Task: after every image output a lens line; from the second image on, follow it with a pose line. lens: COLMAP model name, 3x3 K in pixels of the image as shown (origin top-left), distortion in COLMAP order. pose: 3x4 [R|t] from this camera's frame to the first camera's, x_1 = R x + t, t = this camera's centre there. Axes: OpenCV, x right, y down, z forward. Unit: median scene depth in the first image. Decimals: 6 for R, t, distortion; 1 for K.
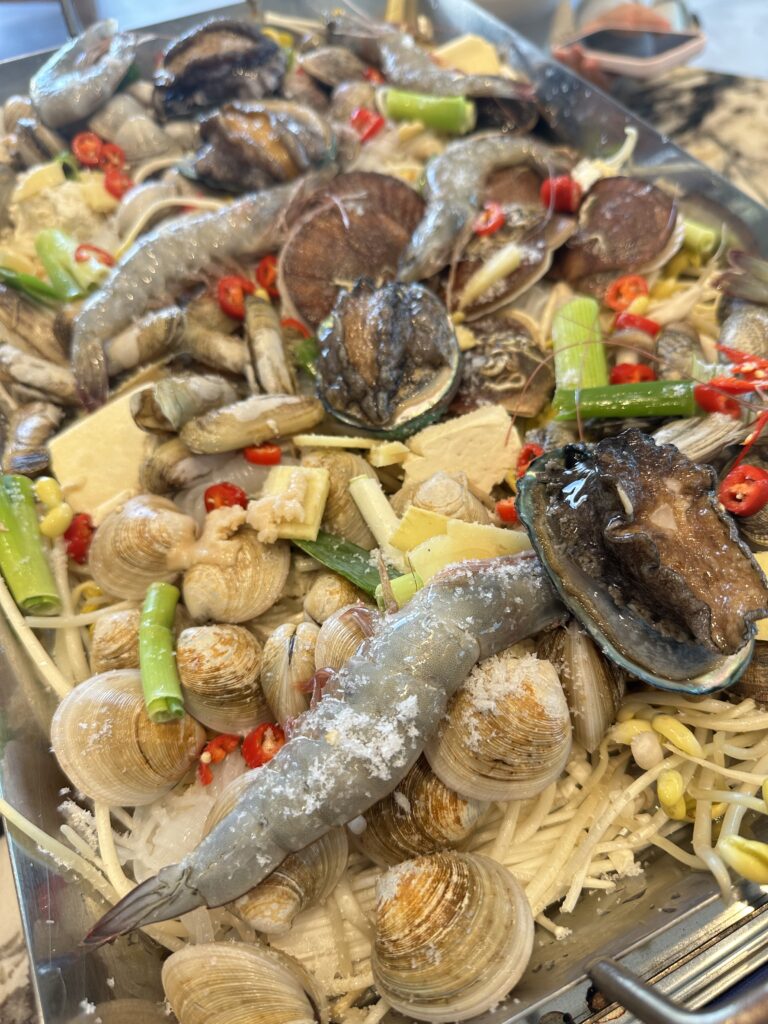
lens RADIAL K [[719.8, 0, 386.0], [0, 719.8, 514.6], [0, 0, 1]] dist [0.000235, -0.005956]
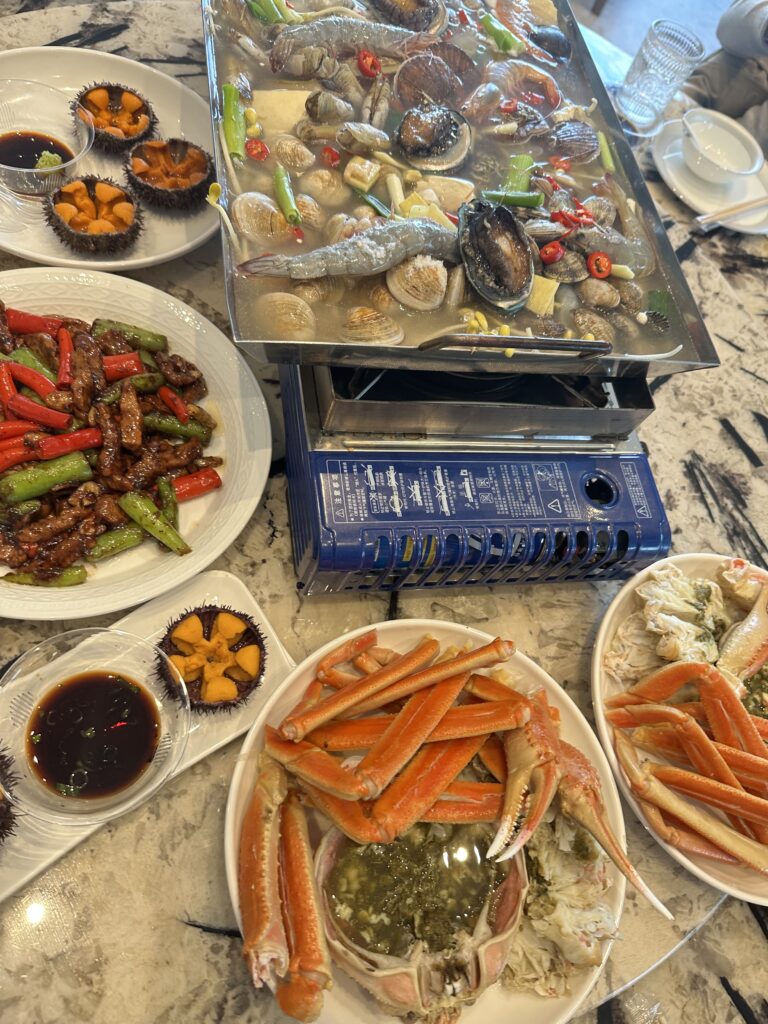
lens RADIAL K [[719.8, 0, 386.0], [0, 719.8, 514.6], [0, 0, 1]] dist [0.000235, -0.005956]
pose [[0.909509, 0.385821, 0.154714, -0.011366], [-0.403795, 0.908402, 0.108424, 0.700839], [-0.098710, -0.161085, 0.981992, -1.335886]]
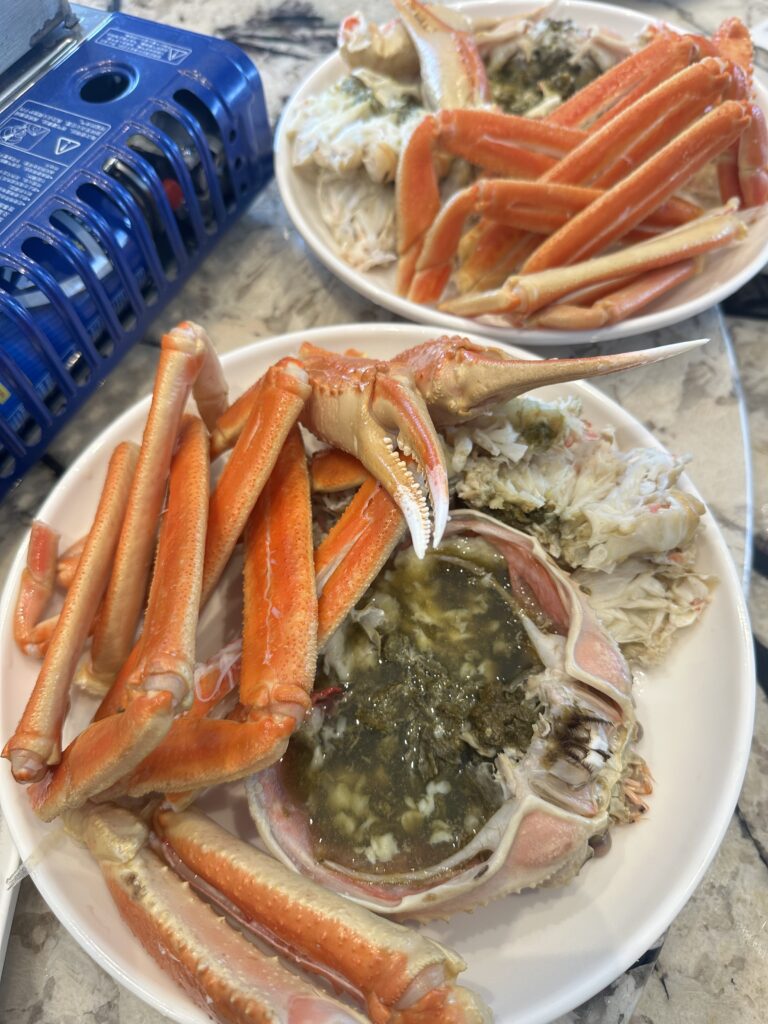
lens RADIAL K [[729.2, 0, 361.1], [0, 729.2, 501.3], [0, 0, 1]] dist [0.074465, -0.176322]
pose [[0.795719, -0.532377, 0.288802, 0.550239], [0.499622, 0.846505, 0.183865, 1.313031], [-0.342357, -0.002013, 0.939568, -0.553232]]
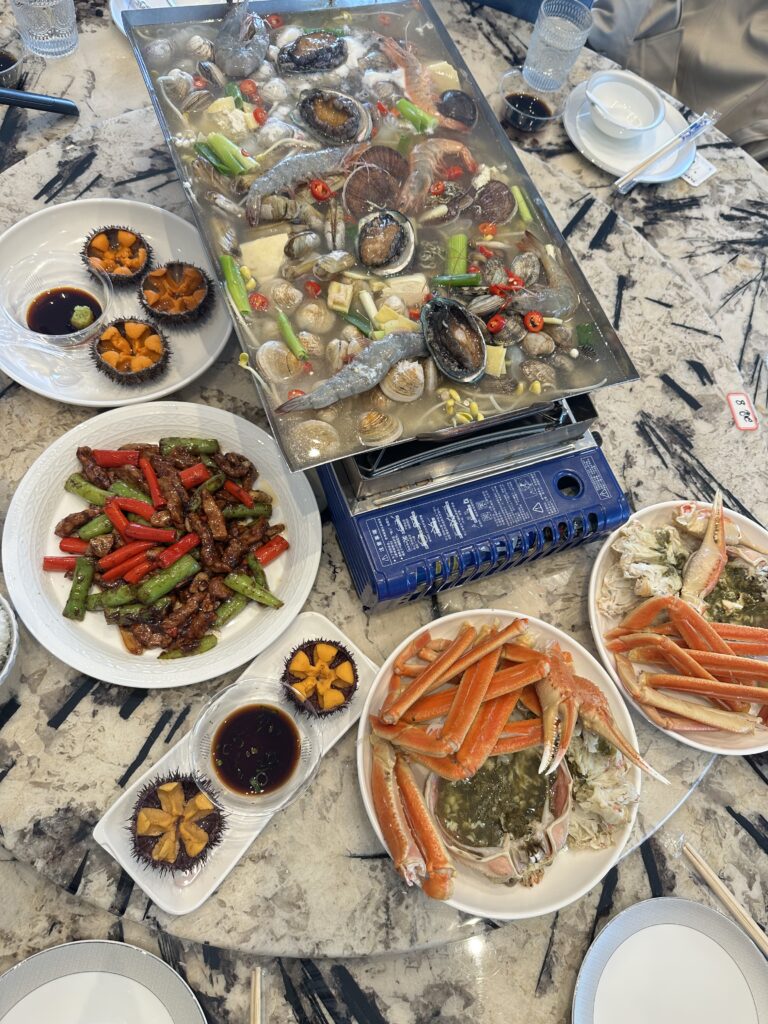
lens RADIAL K [[712.7, 0, 391.2], [0, 712.7, 510.8], [0, 0, 1]] dist [0.054278, -0.085612]
pose [[0.971958, 0.149875, 0.181204, -0.349304], [-0.188729, 0.956864, 0.220891, 0.135961], [-0.140281, -0.248895, 0.958317, -1.992912]]
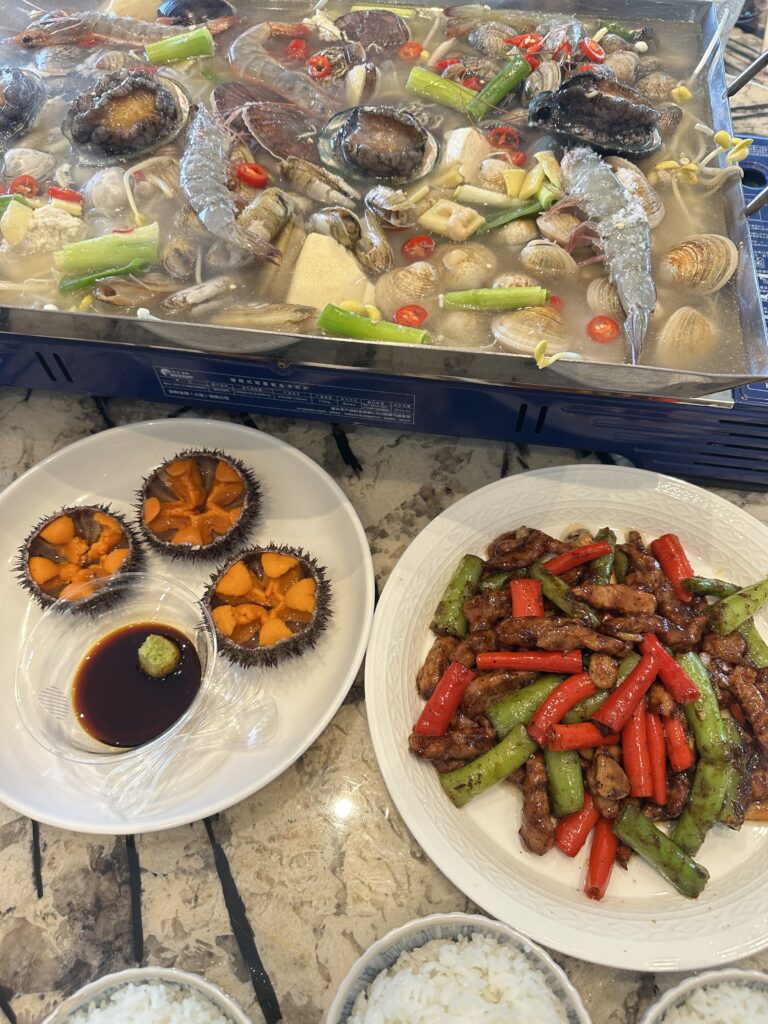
lens RADIAL K [[719.8, 0, 386.0], [0, 719.8, 514.6], [0, 0, 1]] dist [0.000235, -0.005956]
pose [[0.546685, -0.697386, 0.463453, -1.638225], [0.660151, 0.699452, 0.273801, -0.109352], [-0.515108, 0.156266, 0.842760, -0.212133]]
